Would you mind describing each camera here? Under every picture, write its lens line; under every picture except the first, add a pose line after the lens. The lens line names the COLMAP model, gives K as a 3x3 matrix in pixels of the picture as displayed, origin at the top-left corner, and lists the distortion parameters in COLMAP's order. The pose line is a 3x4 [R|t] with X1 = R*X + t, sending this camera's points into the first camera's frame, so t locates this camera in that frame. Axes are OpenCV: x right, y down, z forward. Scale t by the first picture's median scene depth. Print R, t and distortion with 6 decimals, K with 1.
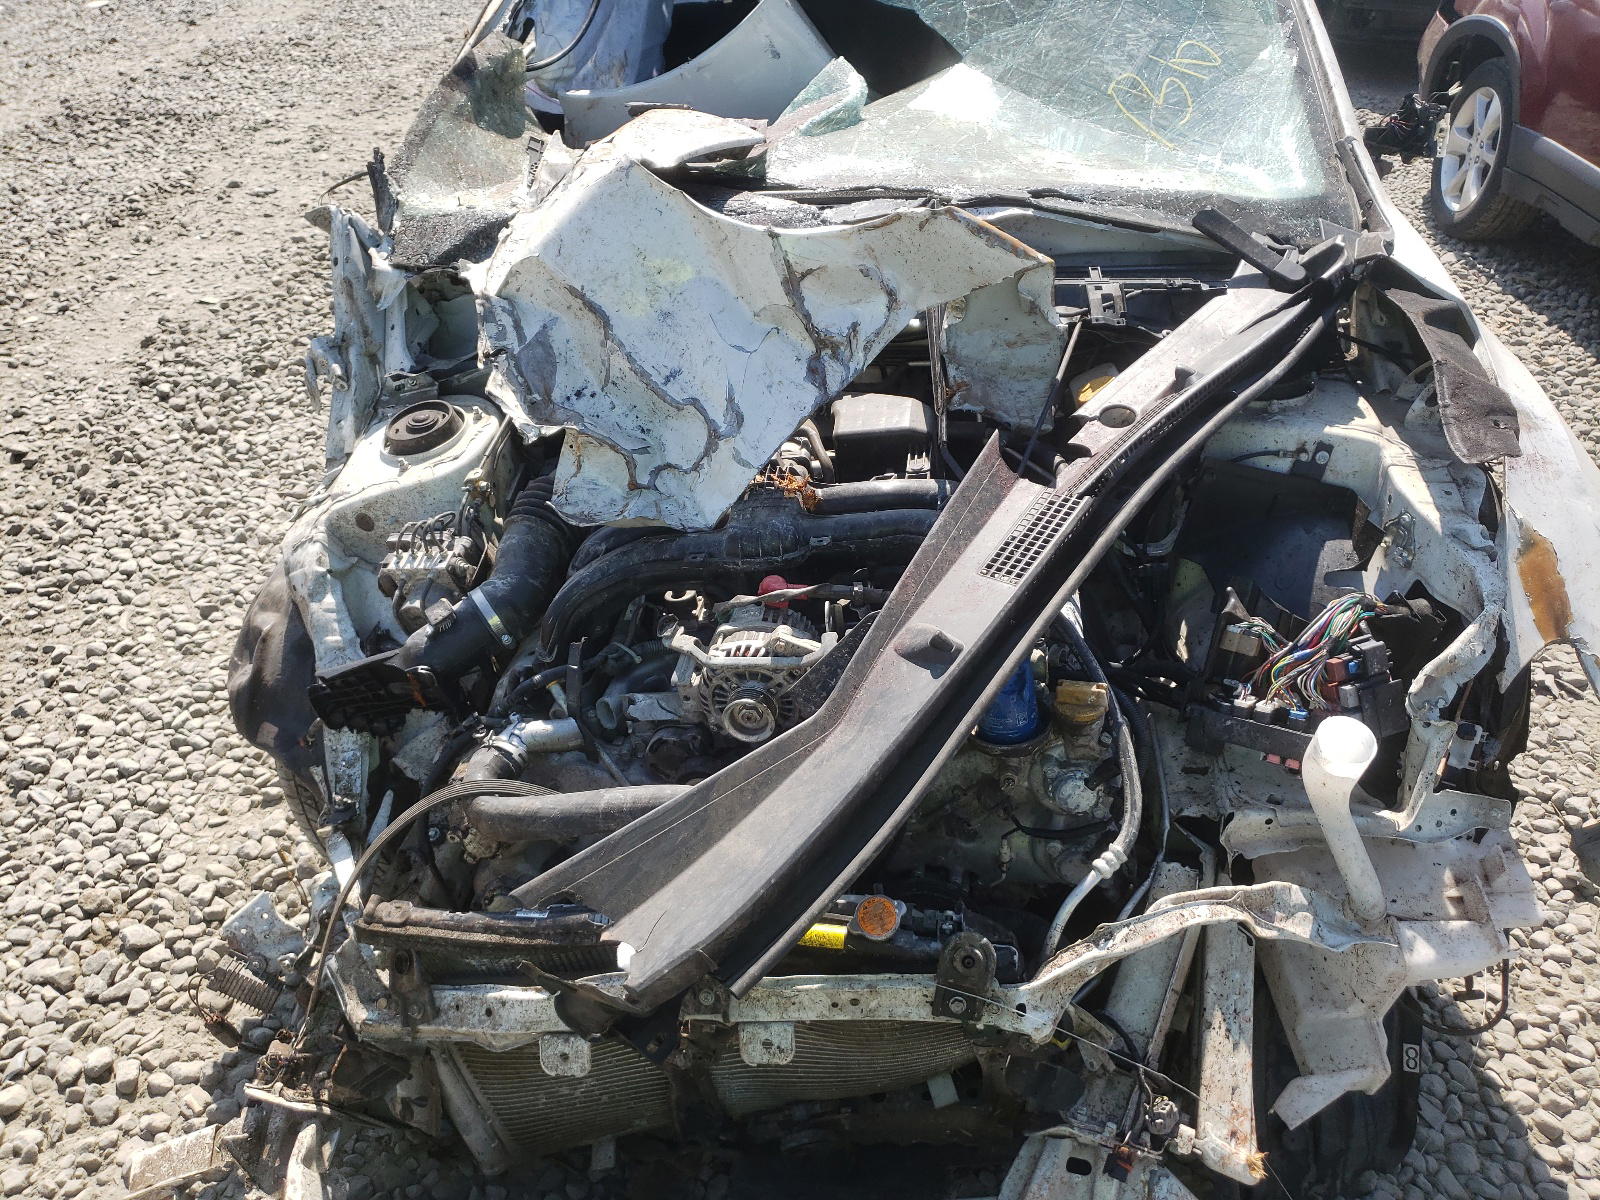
lens RADIAL K [[1211.1, 0, 800.2], [0, 1211.1, 611.1], [0, 0, 1]] dist [0.013596, 0.000992]
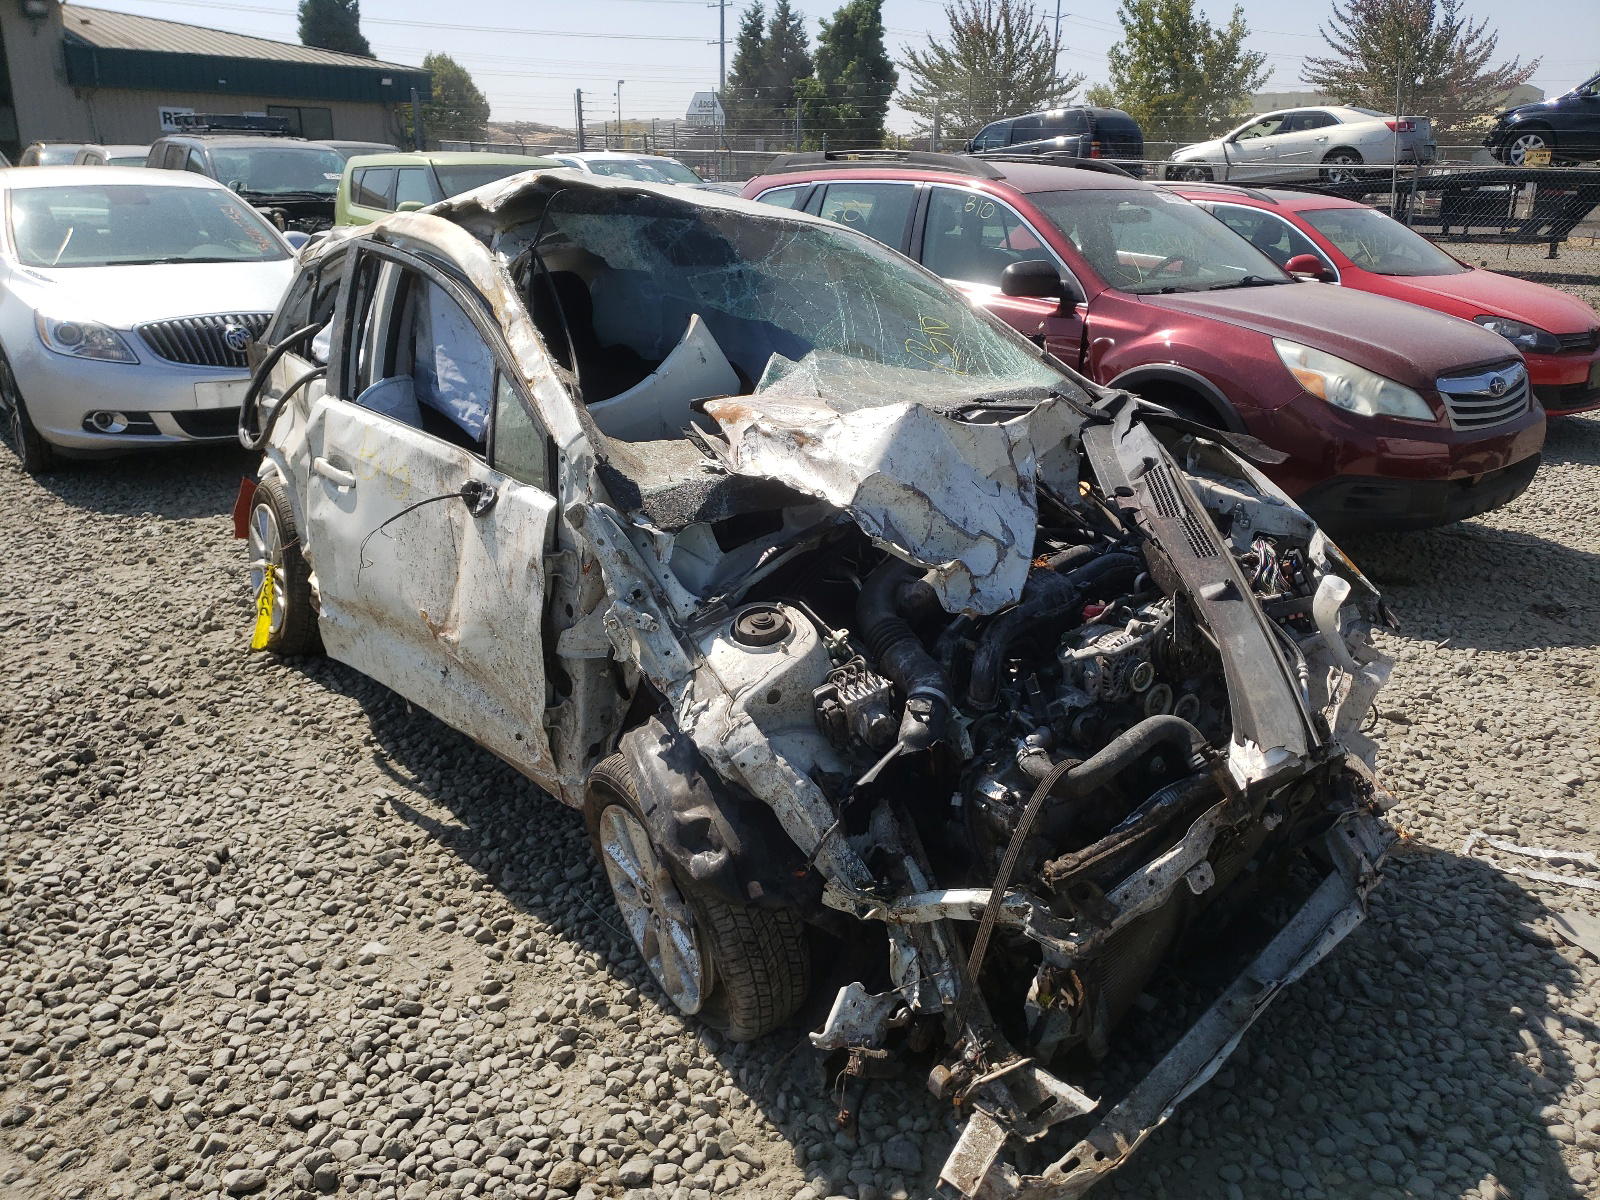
lens RADIAL K [[1211.1, 0, 796.0], [0, 1211.1, 594.8], [0, 0, 1]] dist [0.013596, 0.000992]
pose [[0.728577, -0.259249, 0.634008, -1.308049], [0.406206, 0.908811, -0.095180, -0.044418], [-0.551518, 0.326884, 0.767447, -0.078896]]
